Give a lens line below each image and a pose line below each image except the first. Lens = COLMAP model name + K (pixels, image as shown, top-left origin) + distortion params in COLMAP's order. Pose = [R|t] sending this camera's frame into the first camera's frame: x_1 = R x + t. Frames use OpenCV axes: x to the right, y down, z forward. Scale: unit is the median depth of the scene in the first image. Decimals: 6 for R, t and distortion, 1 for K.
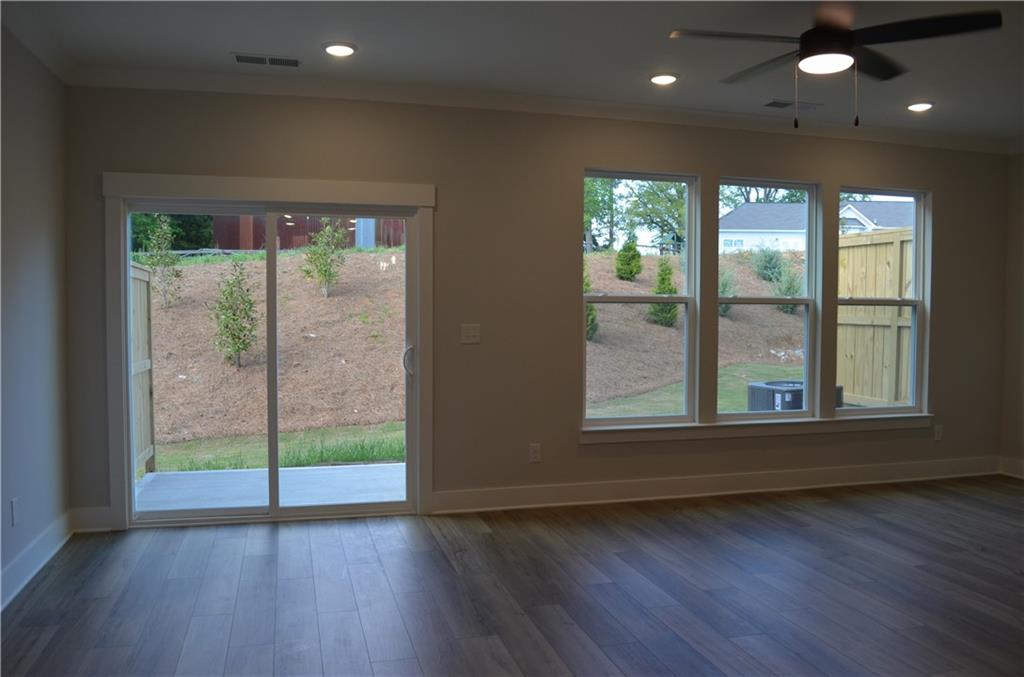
lens RADIAL K [[803.3, 0, 512.0], [0, 803.3, 338.5], [0, 0, 1]] dist [-0.080613, 0.005357]
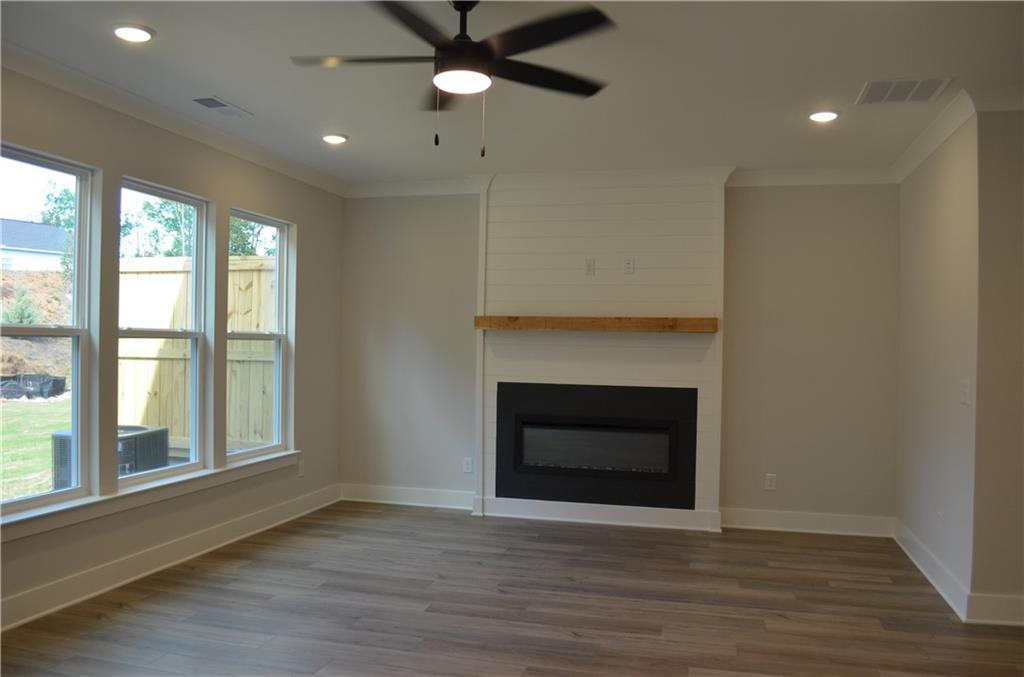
lens RADIAL K [[803.3, 0, 512.0], [0, 803.3, 338.5], [0, 0, 1]] dist [-0.080613, 0.005357]
pose [[0.501795, 0.006956, 0.864959, -0.077975], [0.020679, 0.999585, -0.020036, -0.007227], [-0.864739, 0.027940, 0.501443, 0.105647]]
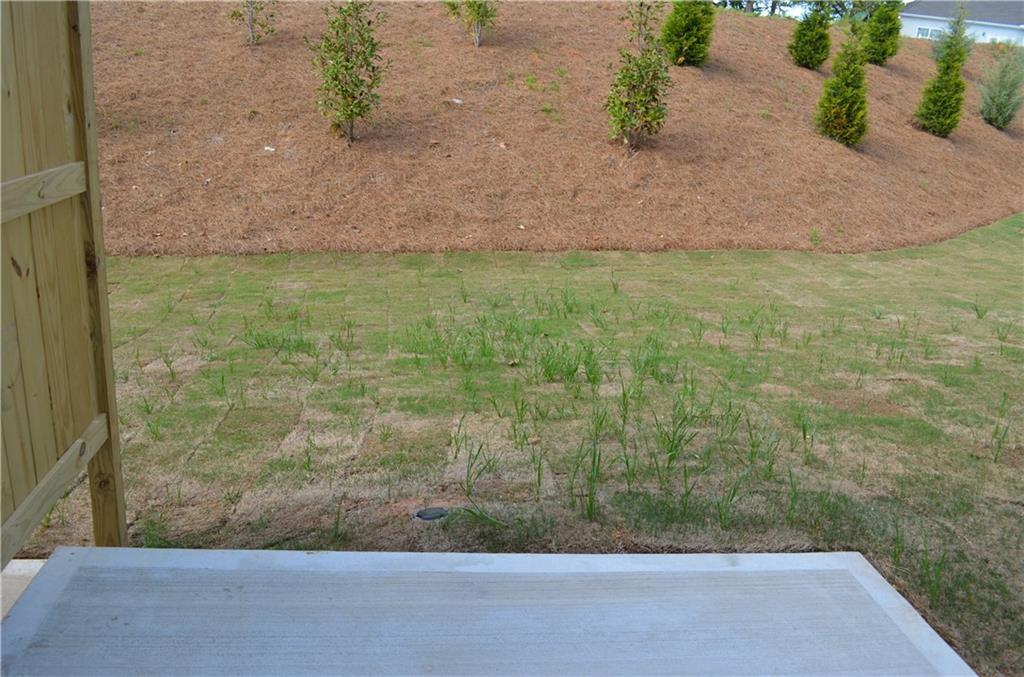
lens RADIAL K [[803.3, 0, 512.0], [0, 803.3, 338.5], [0, 0, 1]] dist [-0.080613, 0.005357]
pose [[0.986568, 0.122178, -0.108425, -0.119446], [-0.087886, 0.956508, 0.278154, -0.004037], [0.137694, -0.264888, 0.954398, 0.342806]]
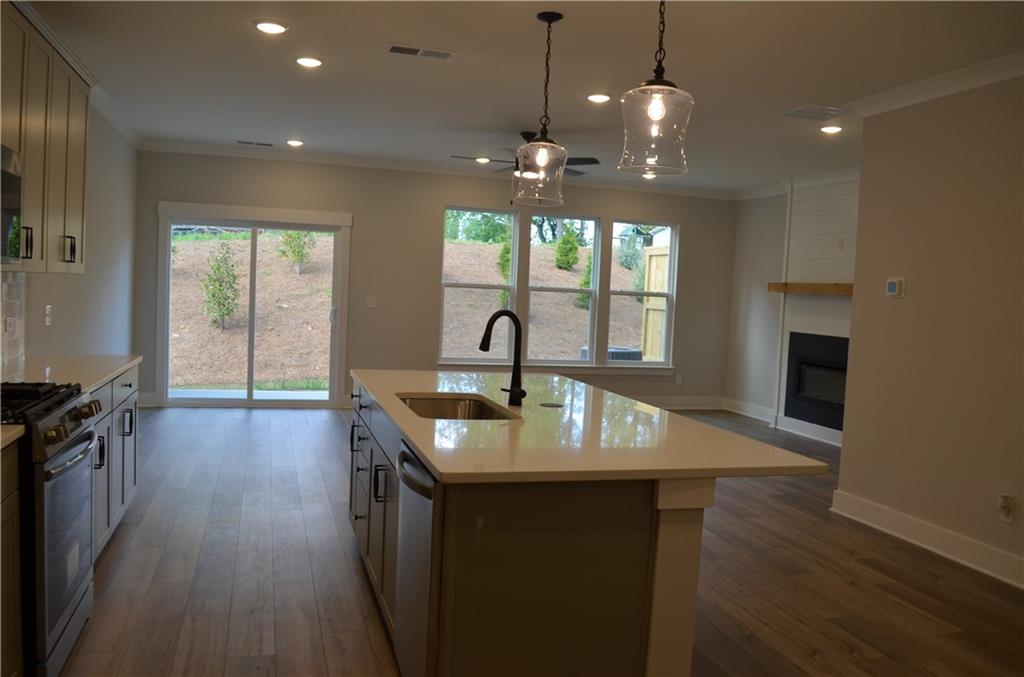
lens RADIAL K [[803.3, 0, 512.0], [0, 803.3, 338.5], [0, 0, 1]] dist [-0.080613, 0.005357]
pose [[0.998874, 0.039432, 0.026360, 0.068197], [-0.039980, 0.998989, 0.020571, 0.007943], [-0.025522, -0.021602, 0.999441, -0.231237]]
